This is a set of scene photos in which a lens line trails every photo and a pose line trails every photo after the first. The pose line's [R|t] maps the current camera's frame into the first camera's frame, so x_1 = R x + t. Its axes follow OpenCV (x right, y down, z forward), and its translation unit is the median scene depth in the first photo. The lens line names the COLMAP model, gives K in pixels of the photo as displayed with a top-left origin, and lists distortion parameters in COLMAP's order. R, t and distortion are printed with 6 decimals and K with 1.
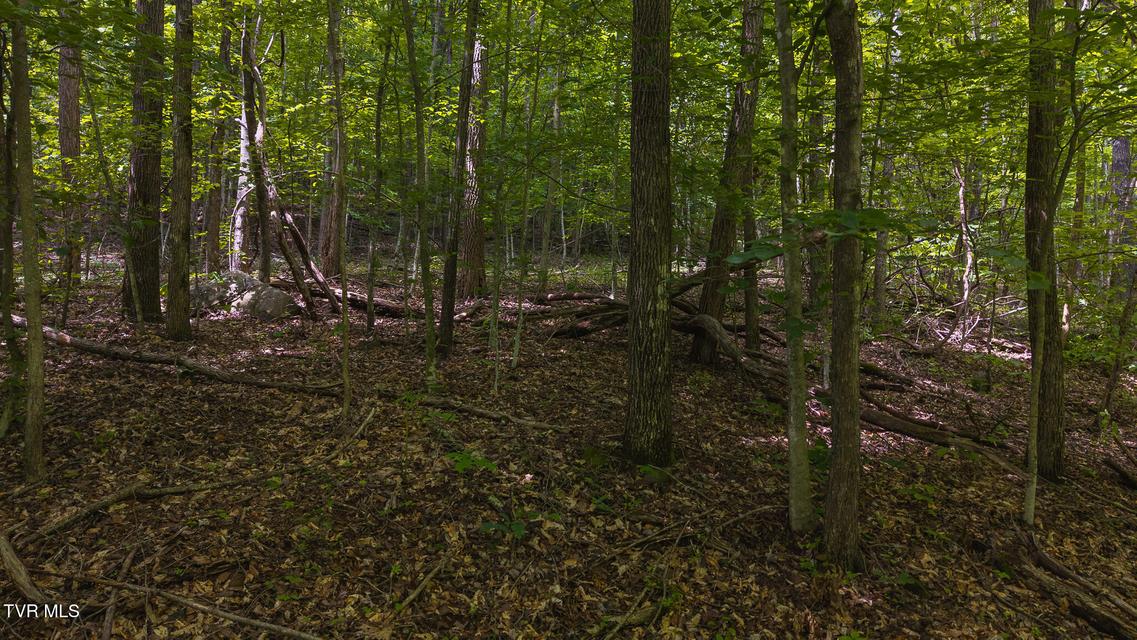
lens RADIAL K [[766.2, 0, 568.6], [0, 766.2, 316.5], [0, 0, 1]] dist [0.044647, -0.041747]
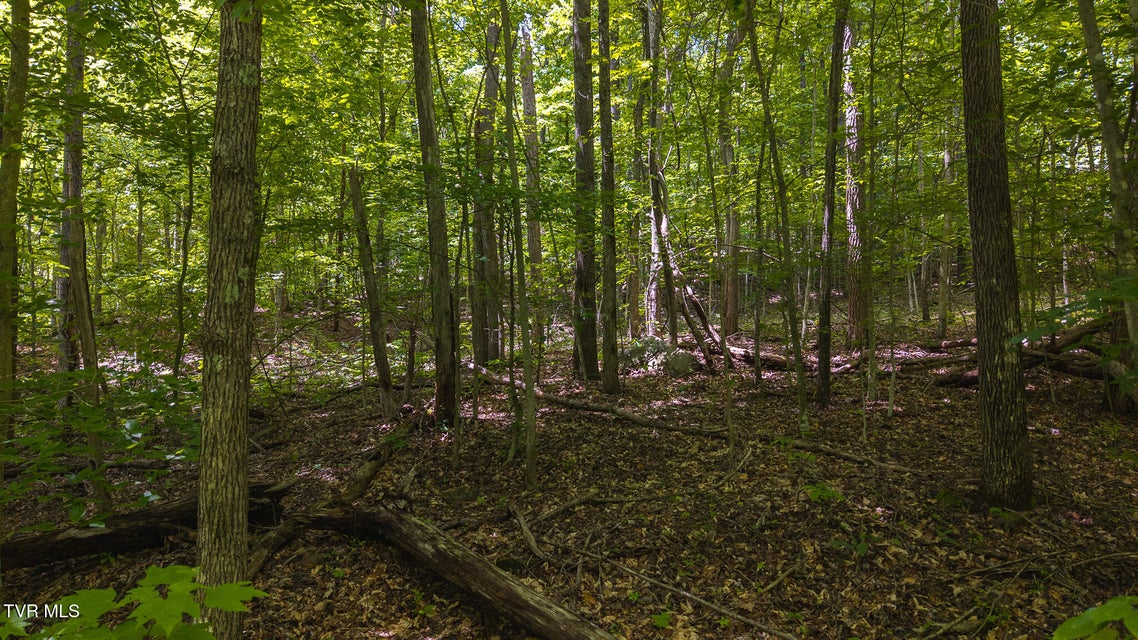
lens RADIAL K [[766.9, 0, 564.8], [0, 766.9, 314.3], [0, 0, 1]] dist [0.044647, -0.041747]
pose [[0.863264, -0.064777, -0.500579, 0.138820], [0.031921, 0.996752, -0.073935, -0.016809], [0.503742, 0.047846, 0.862528, -0.269648]]
